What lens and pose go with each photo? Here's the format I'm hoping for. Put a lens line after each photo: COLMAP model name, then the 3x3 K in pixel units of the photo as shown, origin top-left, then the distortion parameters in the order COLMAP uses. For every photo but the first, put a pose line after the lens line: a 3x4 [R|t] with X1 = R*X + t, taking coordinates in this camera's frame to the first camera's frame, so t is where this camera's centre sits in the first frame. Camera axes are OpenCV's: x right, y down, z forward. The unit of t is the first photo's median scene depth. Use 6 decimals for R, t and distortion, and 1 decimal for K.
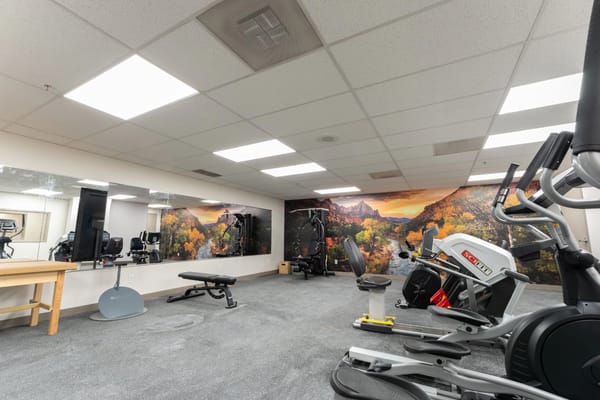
lens RADIAL K [[264.0, 0, 298.3], [0, 264.0, 200.7], [0, 0, 1]] dist [-0.005168, 0.000432]
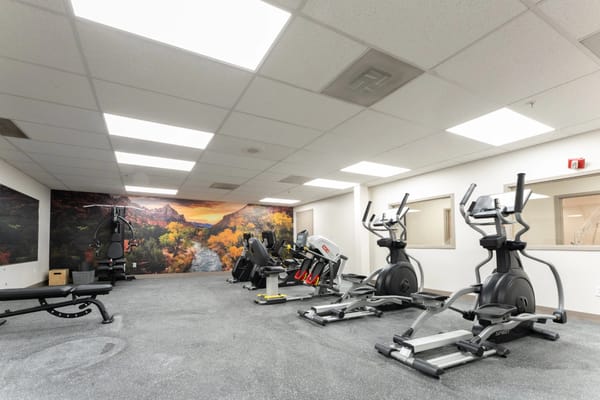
lens RADIAL K [[242.2, 0, 275.3], [0, 242.2, 236.8], [0, 0, 1]] dist [-0.002069, -0.000152]
pose [[0.598535, 0.025393, 0.800694, -0.538052], [-0.115236, 0.991832, 0.054687, 0.055419], [-0.792765, -0.125001, 0.596572, 0.203526]]
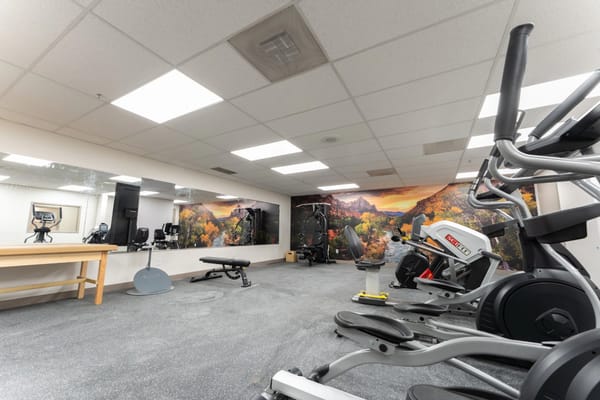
lens RADIAL K [[242.2, 0, 299.5], [0, 242.2, 200.4], [0, 0, 1]] dist [-0.002069, -0.000152]
pose [[0.999929, 0.002728, -0.011639, -0.010150], [-0.002637, 0.999966, 0.007827, 0.019508], [0.011660, -0.007796, 0.999902, -0.053585]]
